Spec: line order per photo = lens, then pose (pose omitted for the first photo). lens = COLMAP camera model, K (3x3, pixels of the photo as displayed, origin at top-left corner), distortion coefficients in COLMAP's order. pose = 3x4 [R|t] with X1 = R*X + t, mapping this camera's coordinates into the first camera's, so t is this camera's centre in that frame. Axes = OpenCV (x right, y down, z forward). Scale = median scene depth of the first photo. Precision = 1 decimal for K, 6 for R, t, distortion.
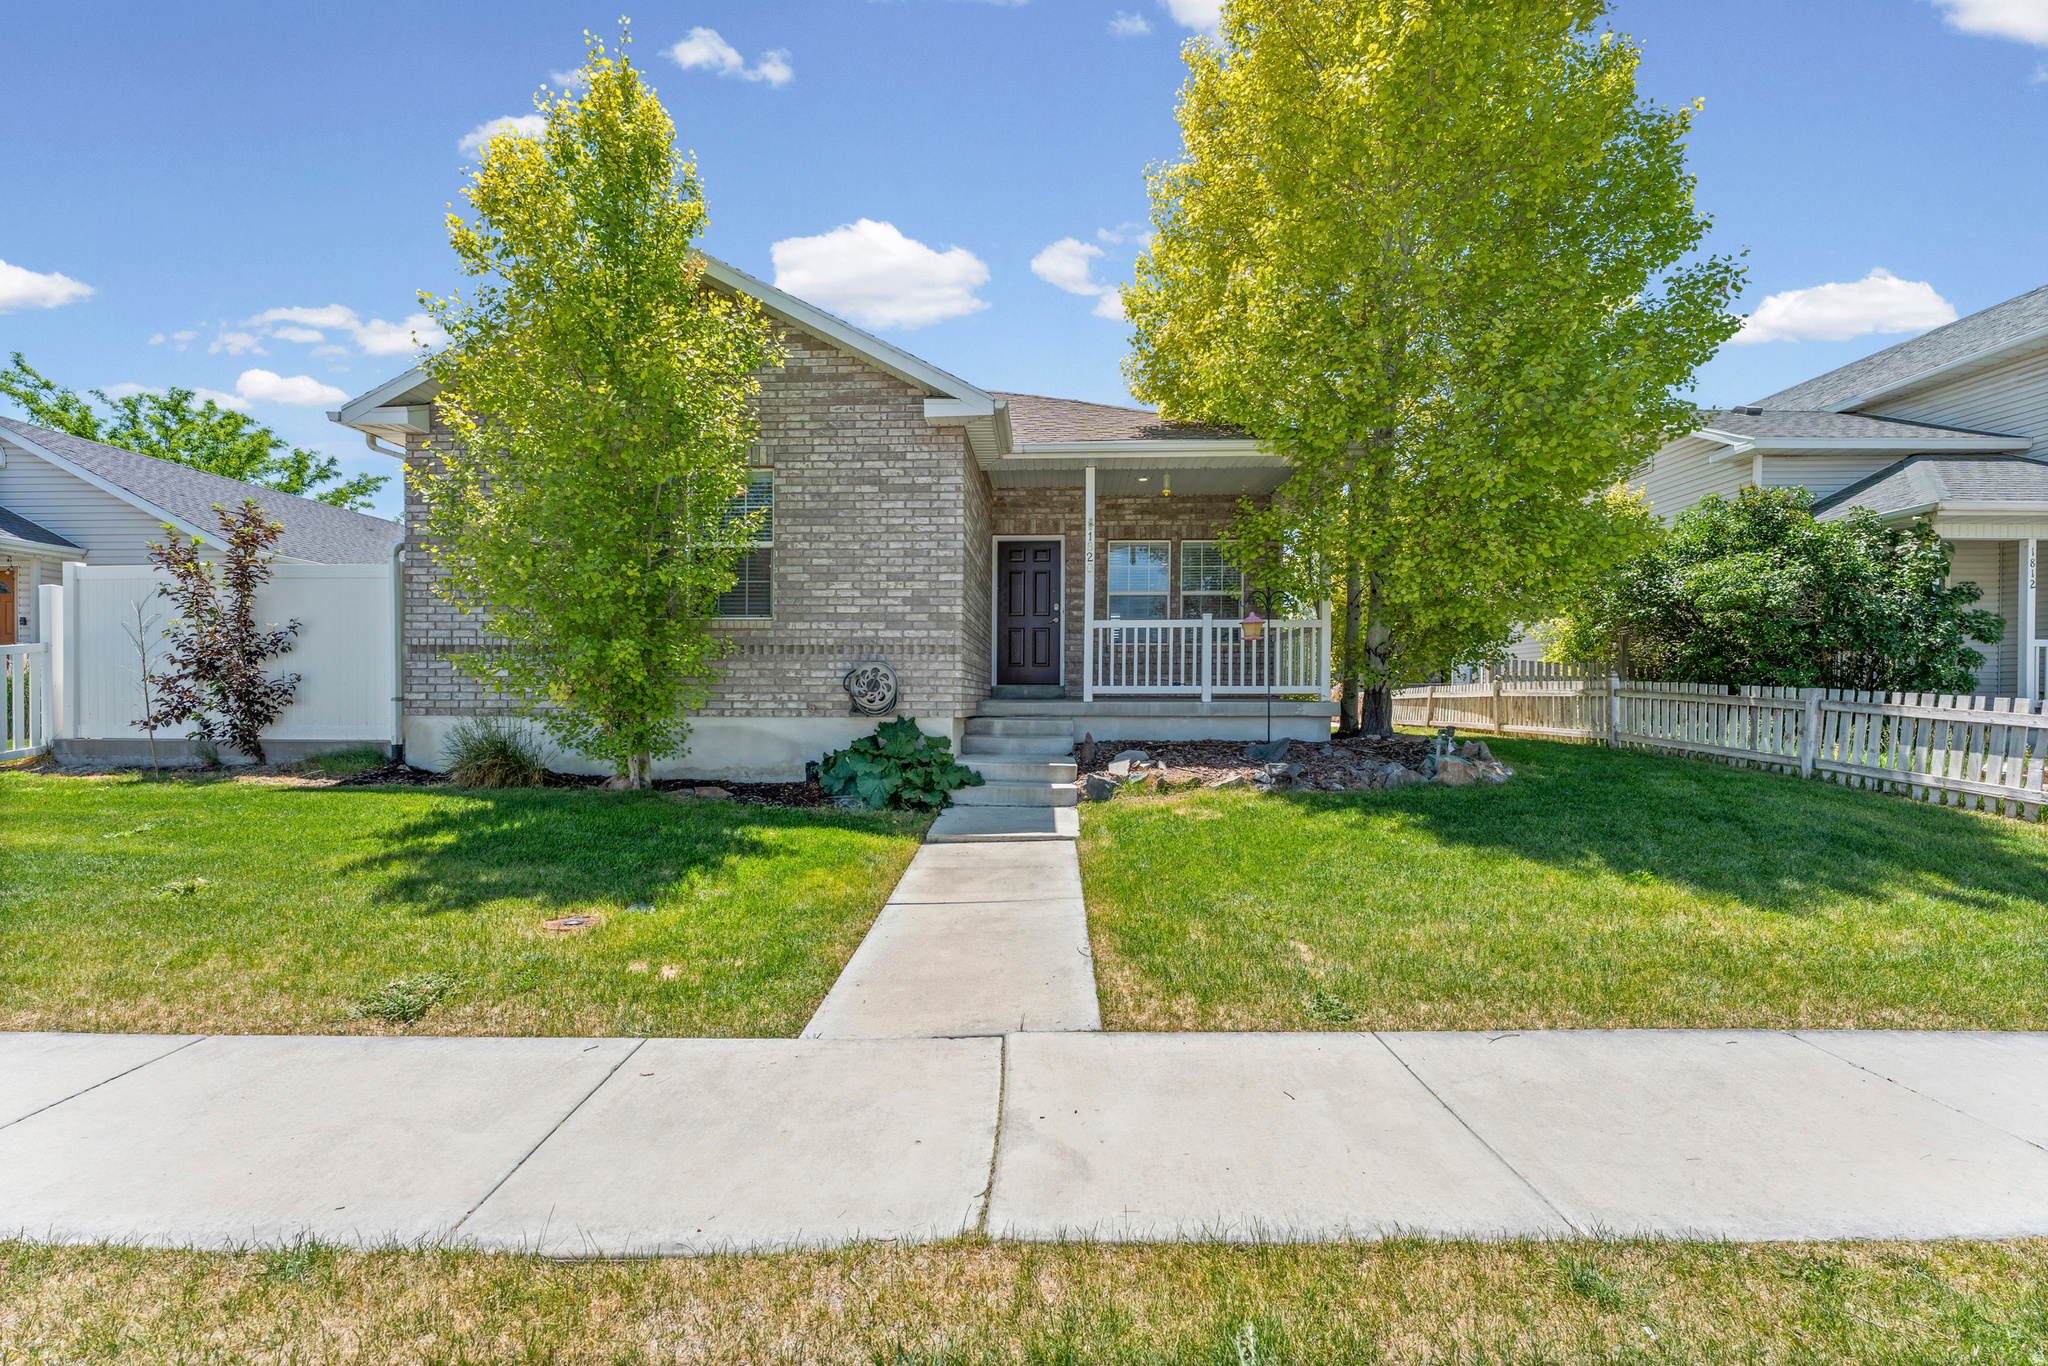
lens RADIAL K [[827.0, 0, 1022.4], [0, 827.0, 700.0], [0, 0, 1]] dist [0.001067, -0.001018]
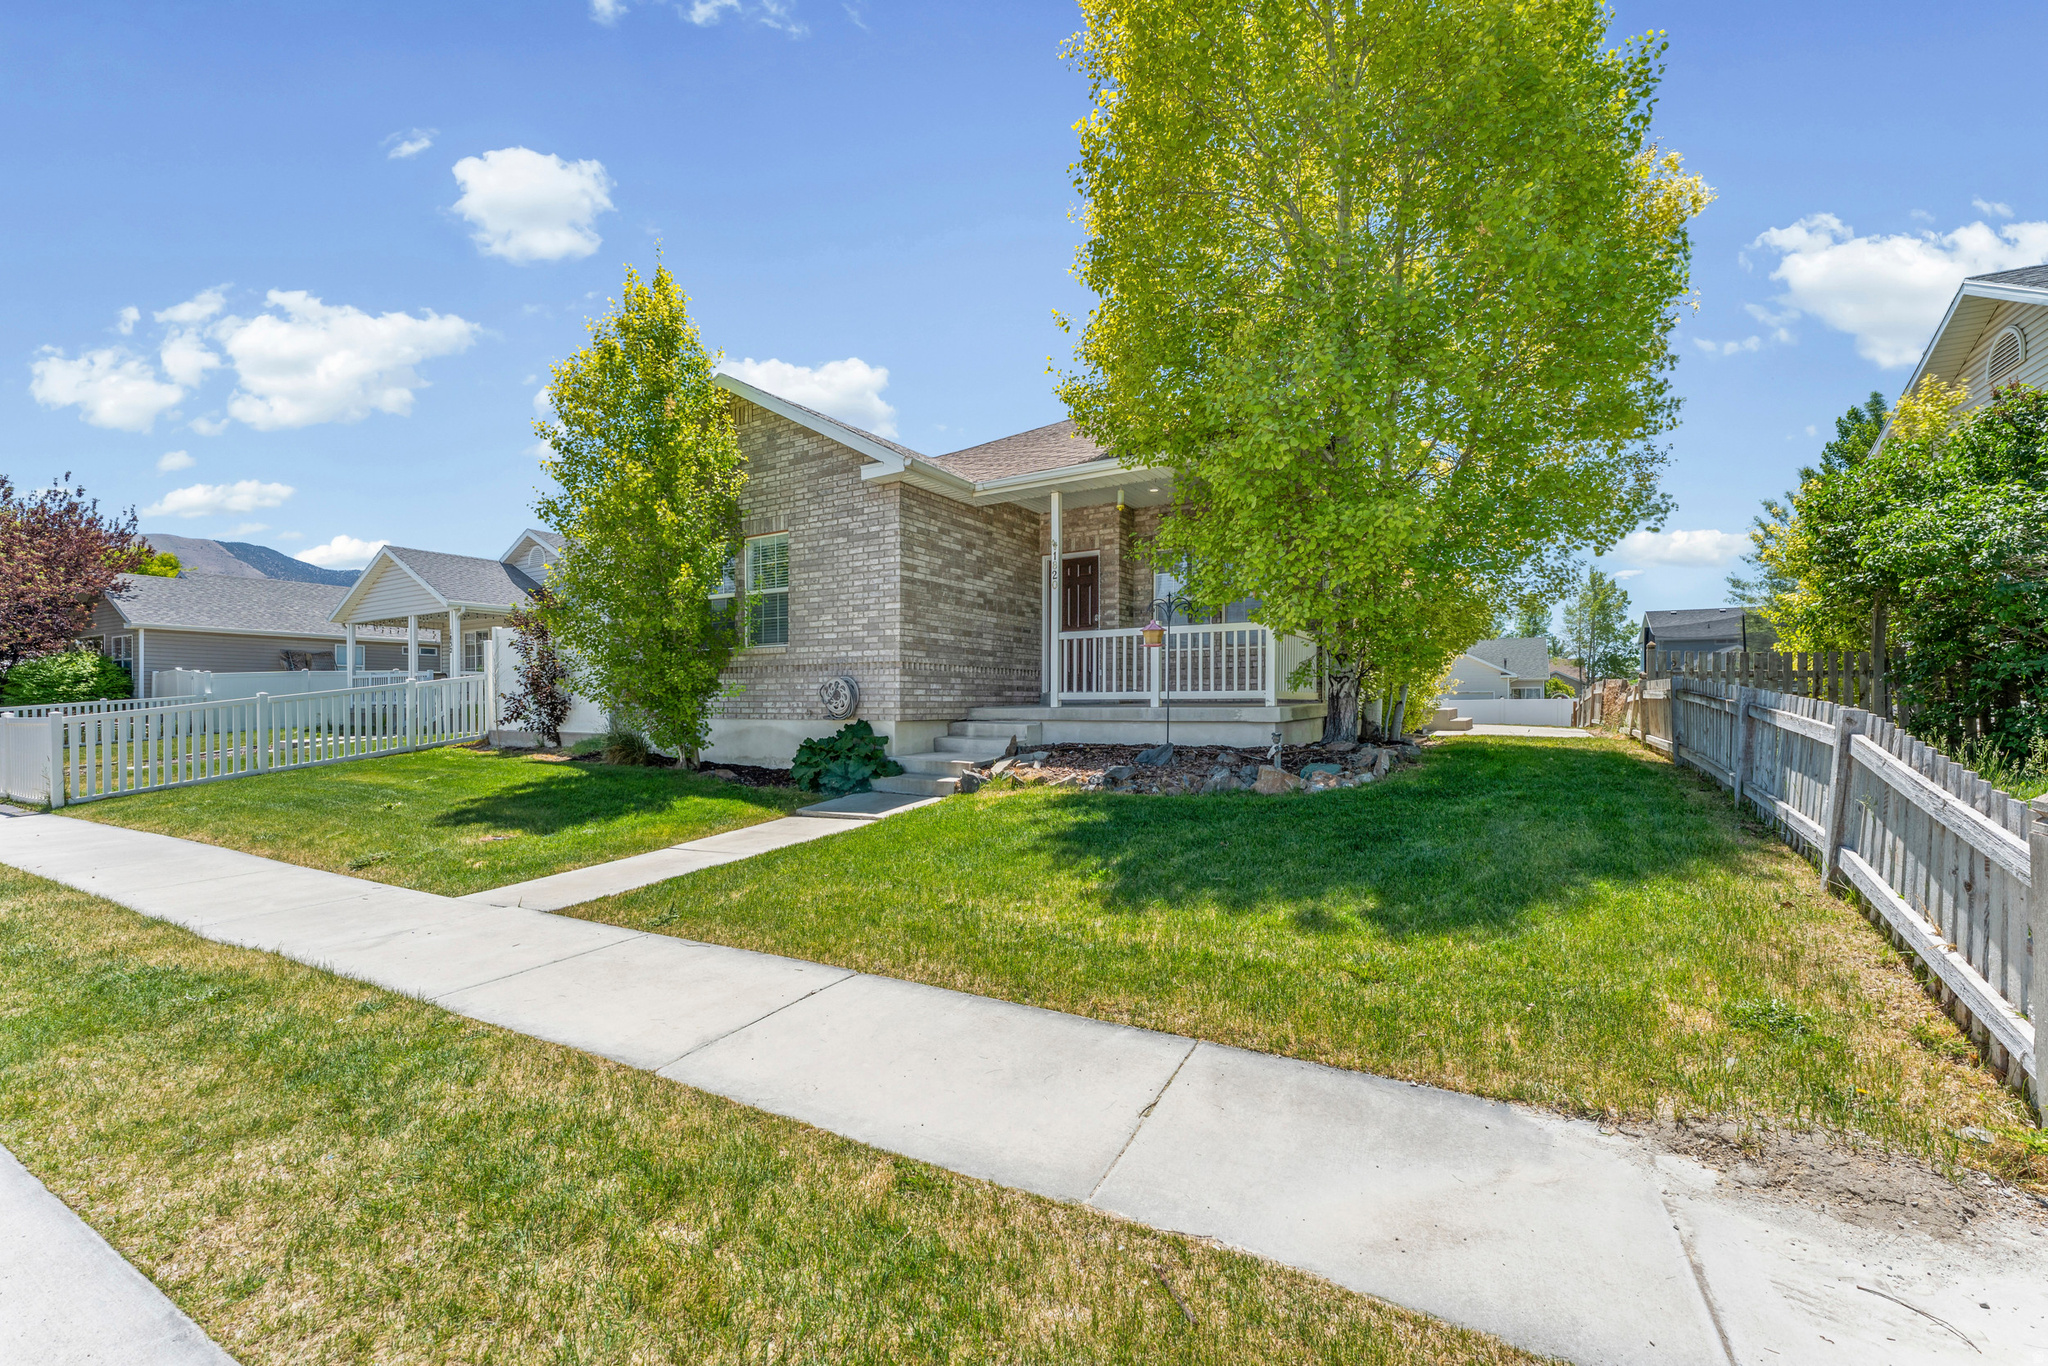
lens RADIAL K [[827.0, 0, 985.1], [0, 827.0, 713.4], [0, 0, 1]] dist [0.001067, -0.001018]
pose [[0.869581, 0.001443, -0.493789, 0.632578], [0.004259, 0.999937, 0.010422, -0.001647], [0.493772, -0.011166, 0.869520, 0.002873]]
